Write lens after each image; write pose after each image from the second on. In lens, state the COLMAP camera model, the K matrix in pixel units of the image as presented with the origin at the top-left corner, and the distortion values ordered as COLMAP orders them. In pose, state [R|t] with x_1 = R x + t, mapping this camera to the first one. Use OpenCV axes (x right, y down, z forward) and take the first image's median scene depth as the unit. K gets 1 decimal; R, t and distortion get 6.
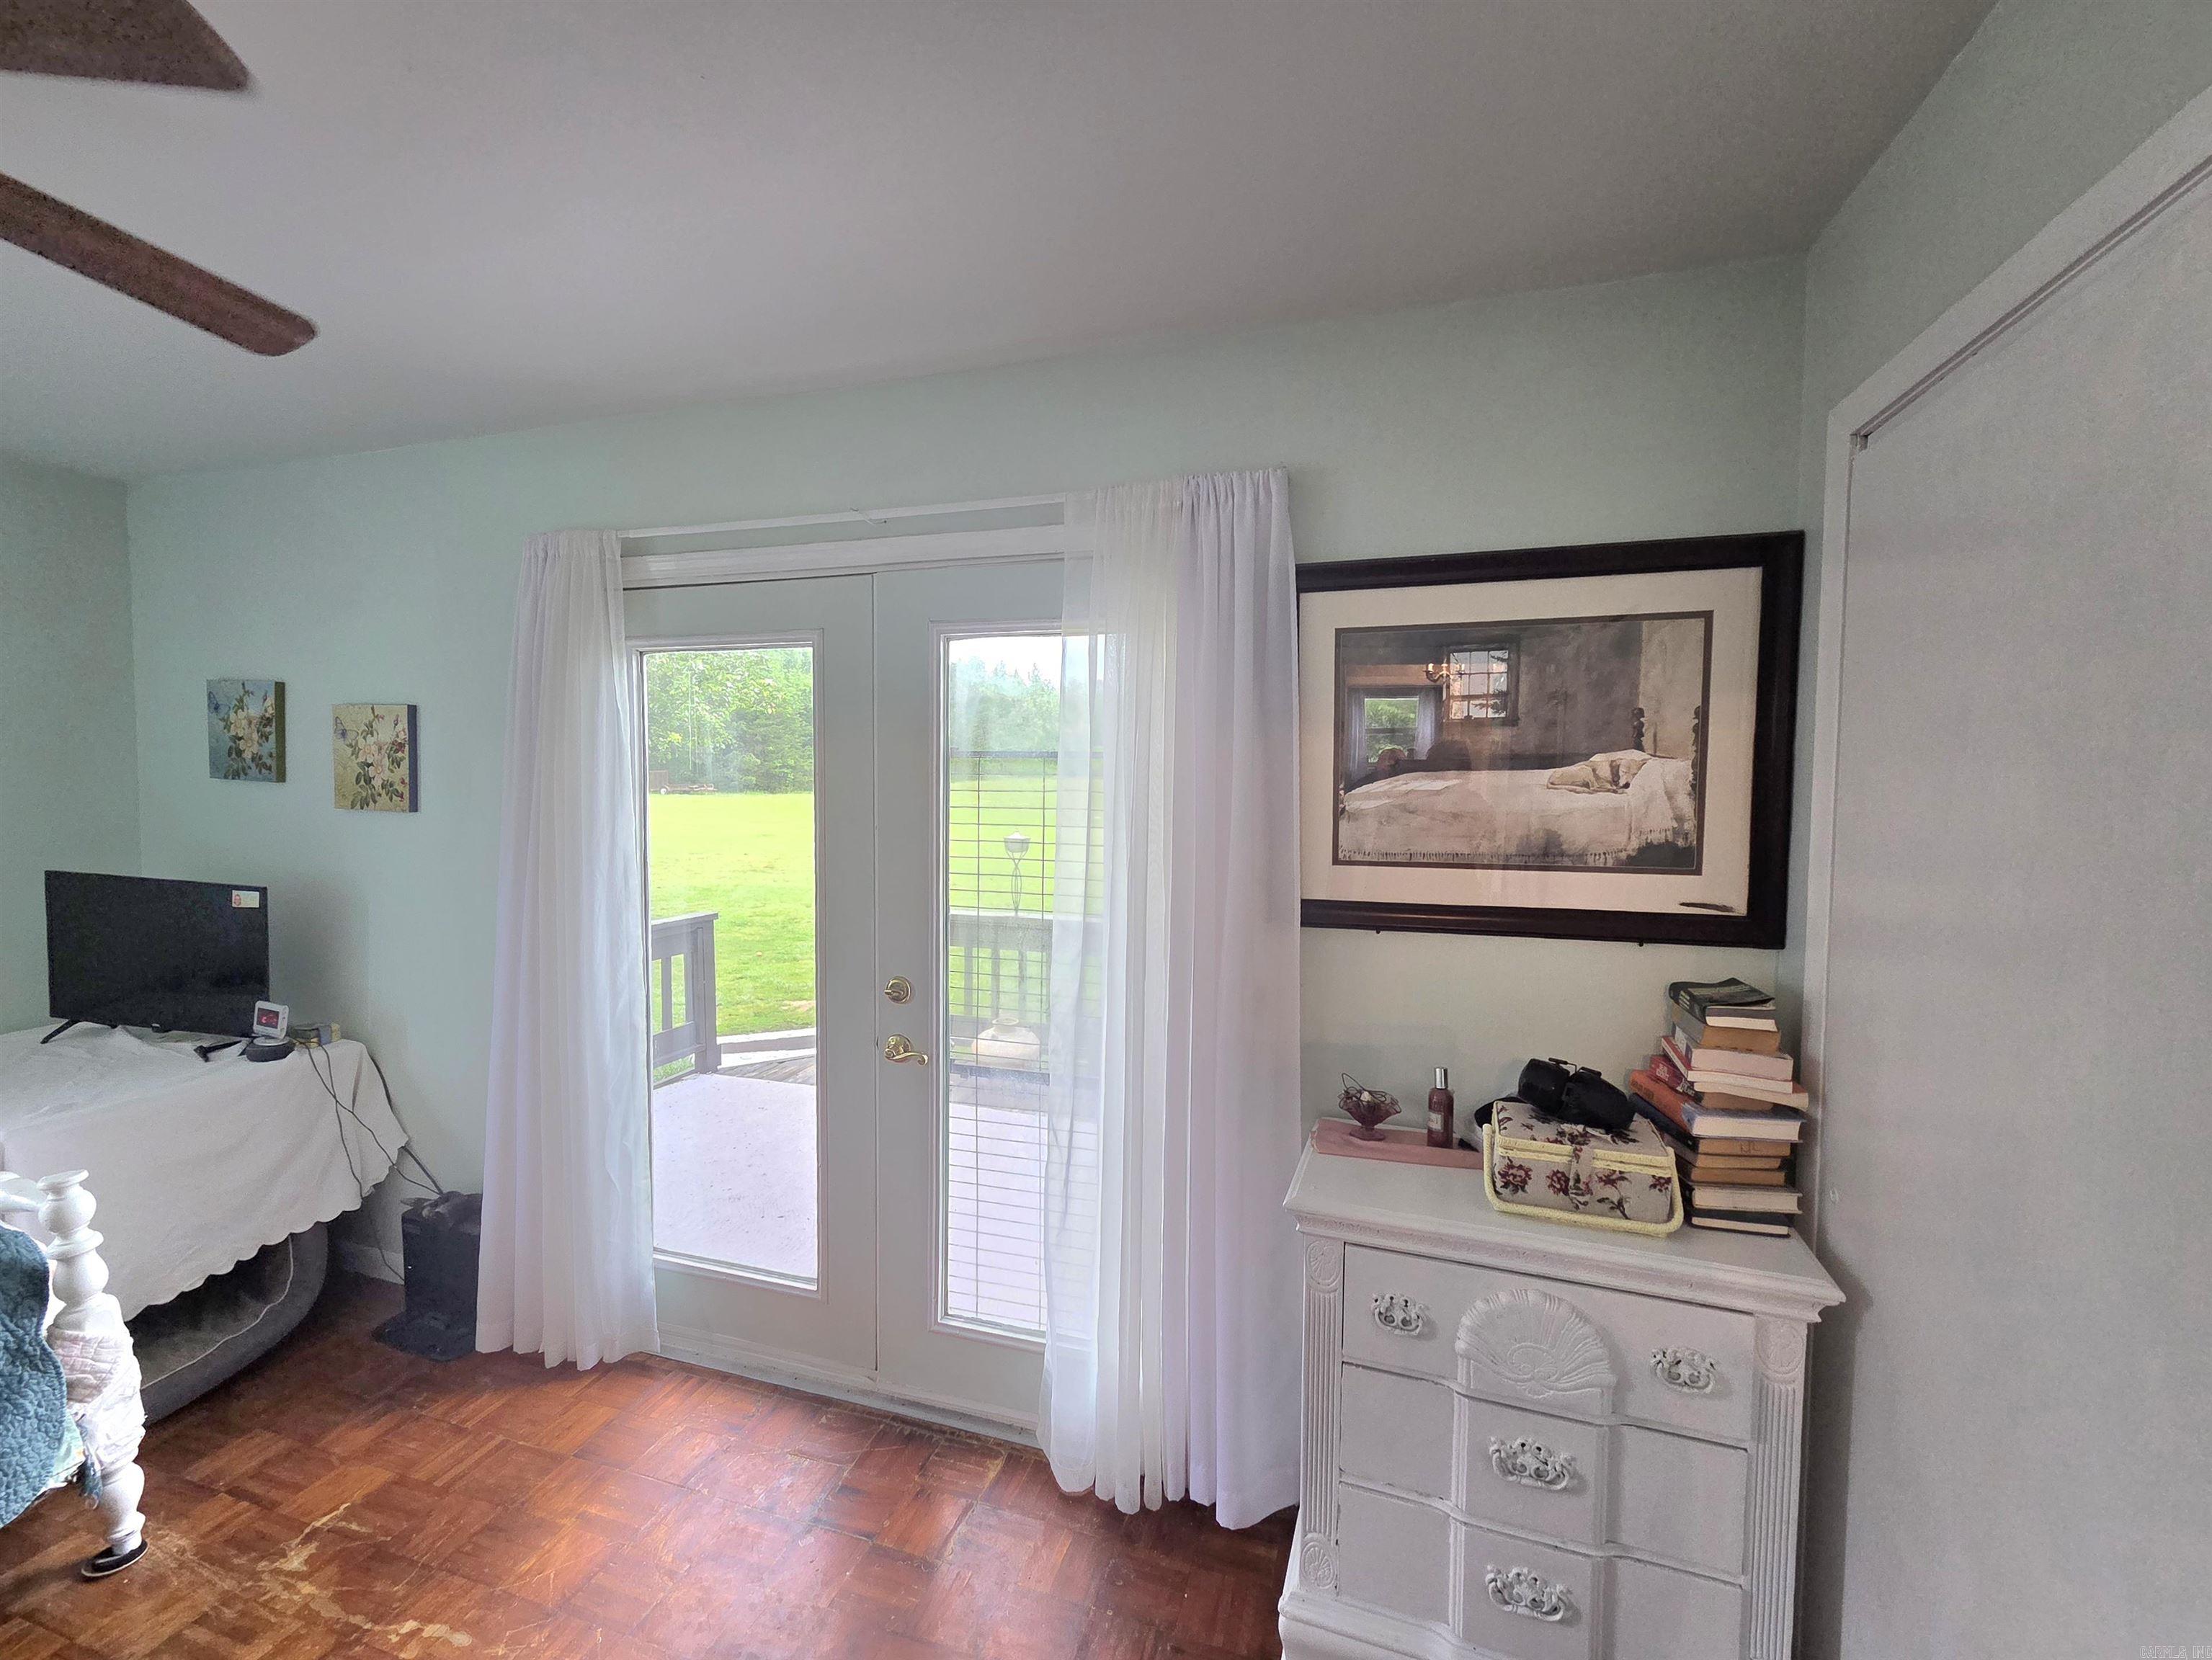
lens RADIAL K [[963.8, 0, 1099.5], [0, 963.8, 825.1], [0, 0, 1]] dist [-0.000698, 0.000359]
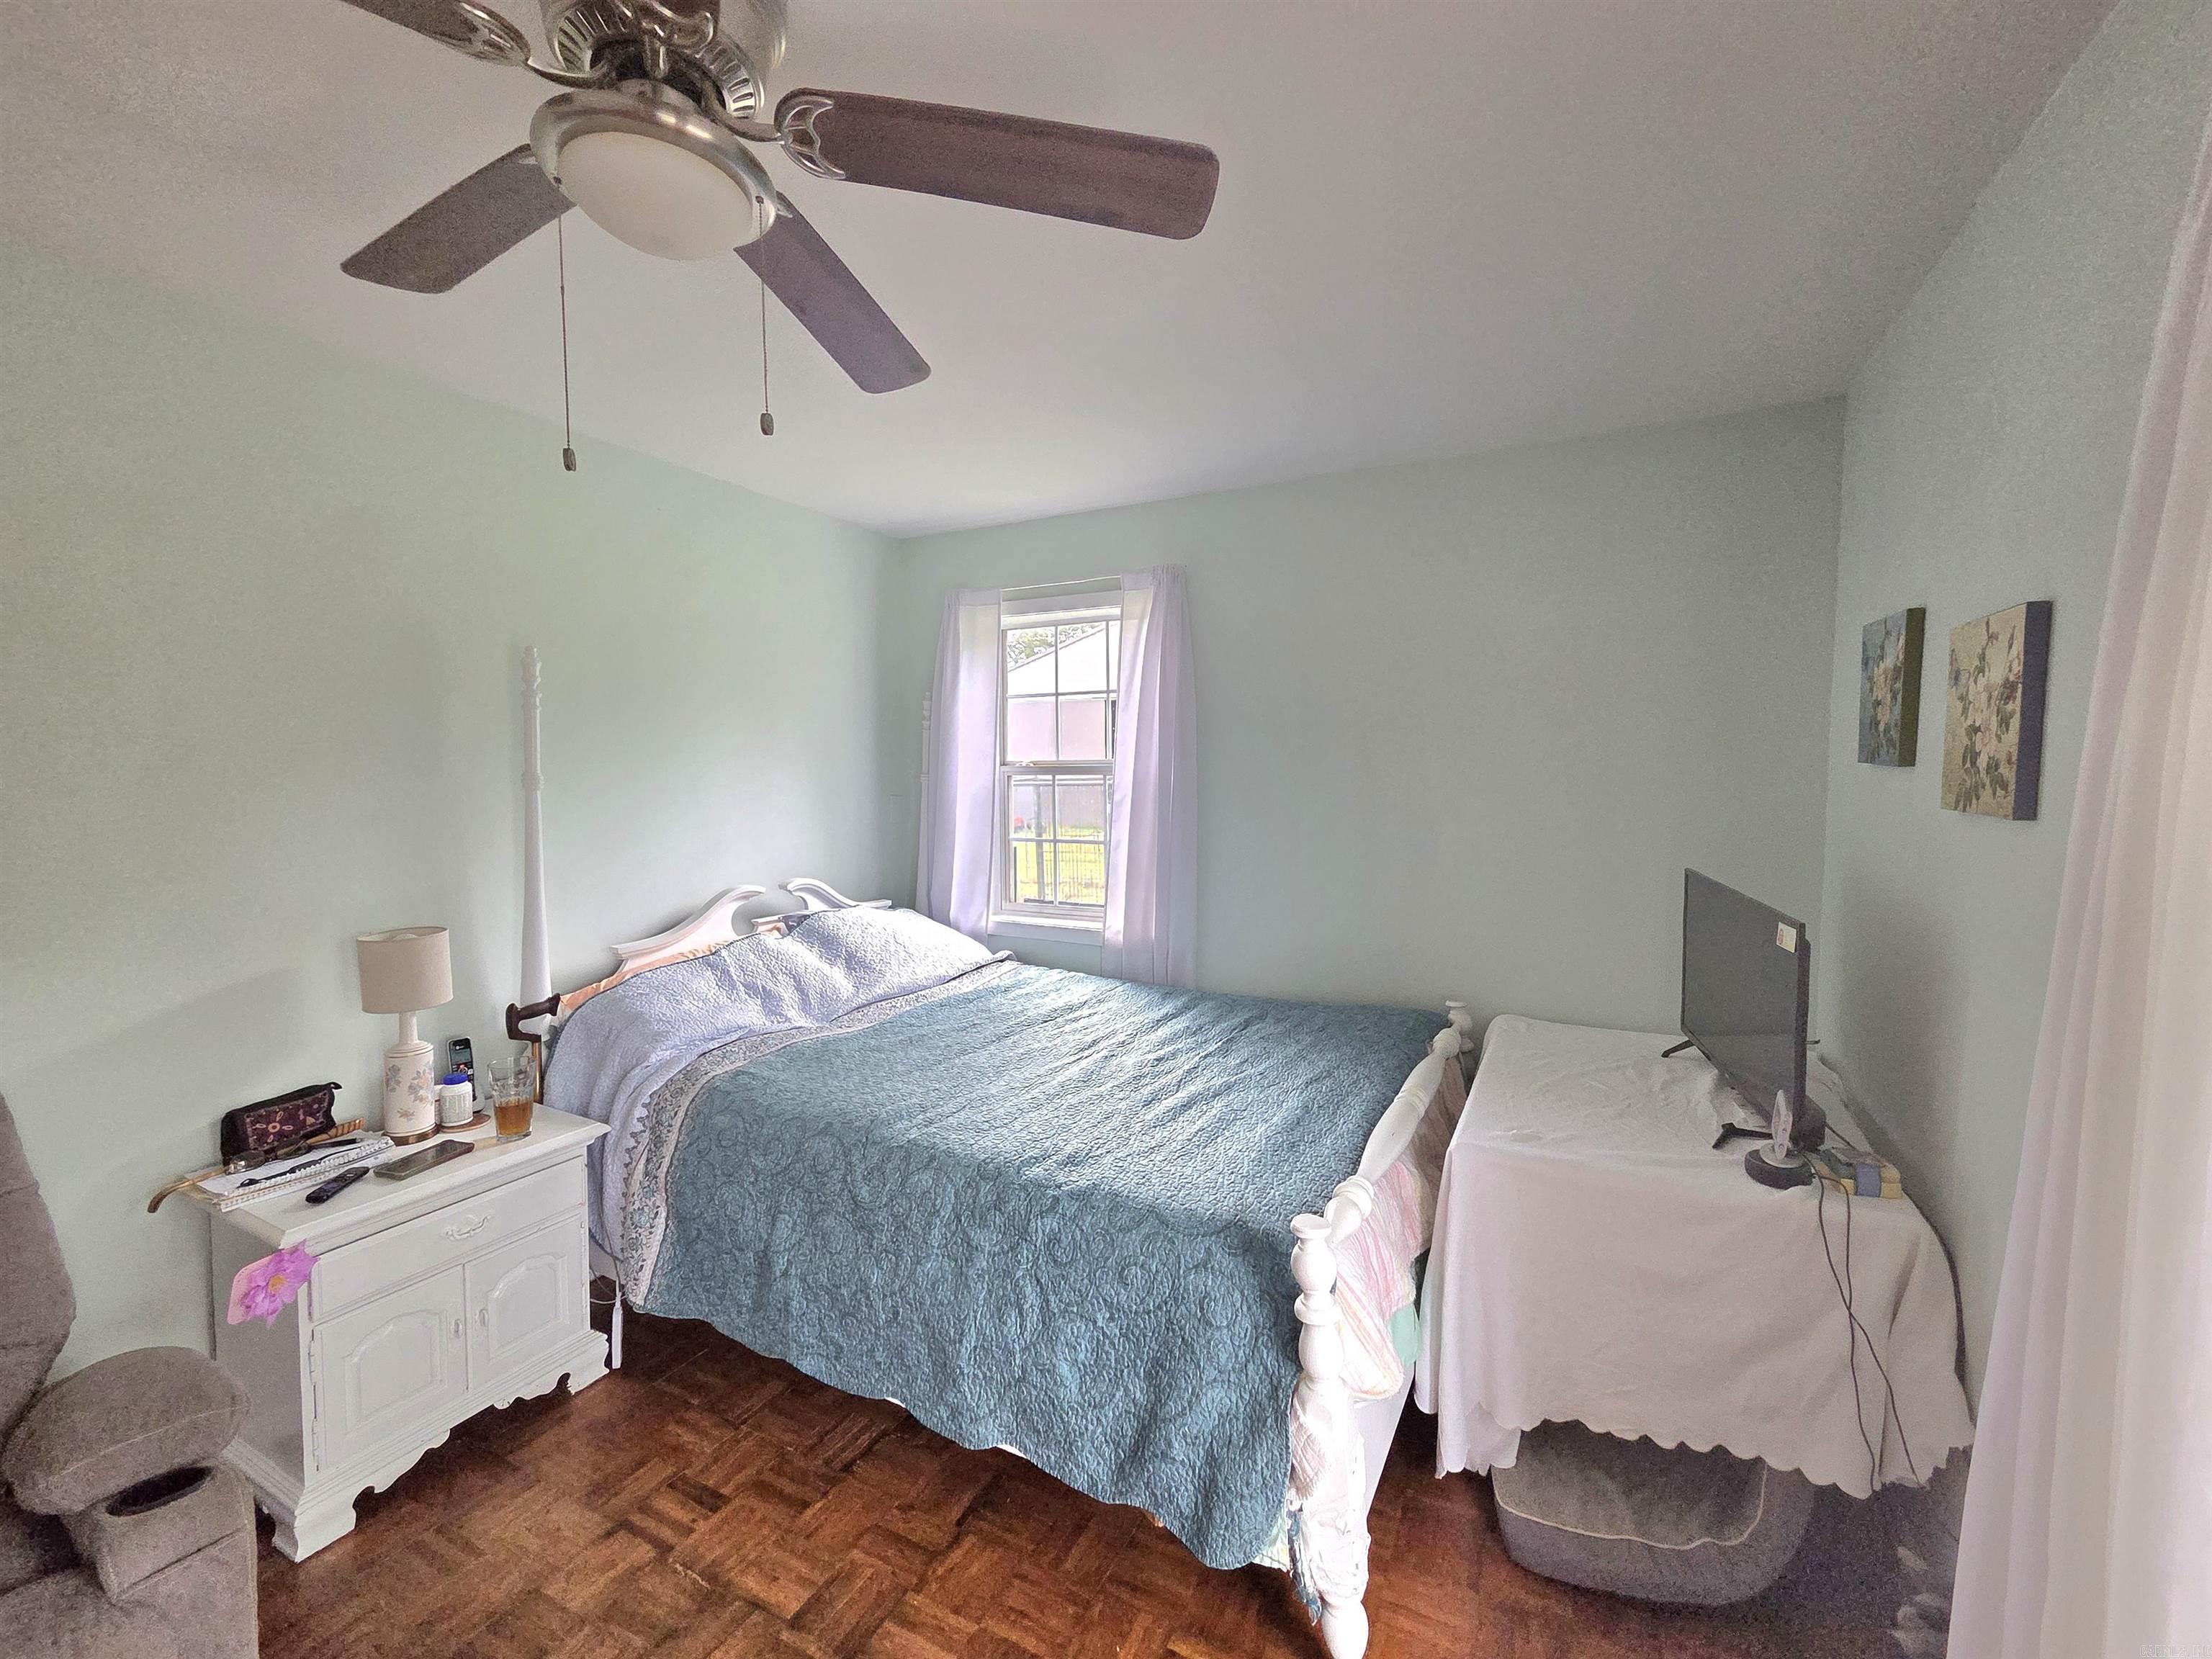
lens RADIAL K [[963.8, 0, 1099.5], [0, 963.8, 824.6], [0, 0, 1]] dist [-0.000698, 0.000359]
pose [[-0.110562, 0.050293, -0.992596, -0.163836], [-0.070518, 0.995805, 0.058310, -0.006174], [0.991364, 0.076443, -0.106552, 0.580345]]
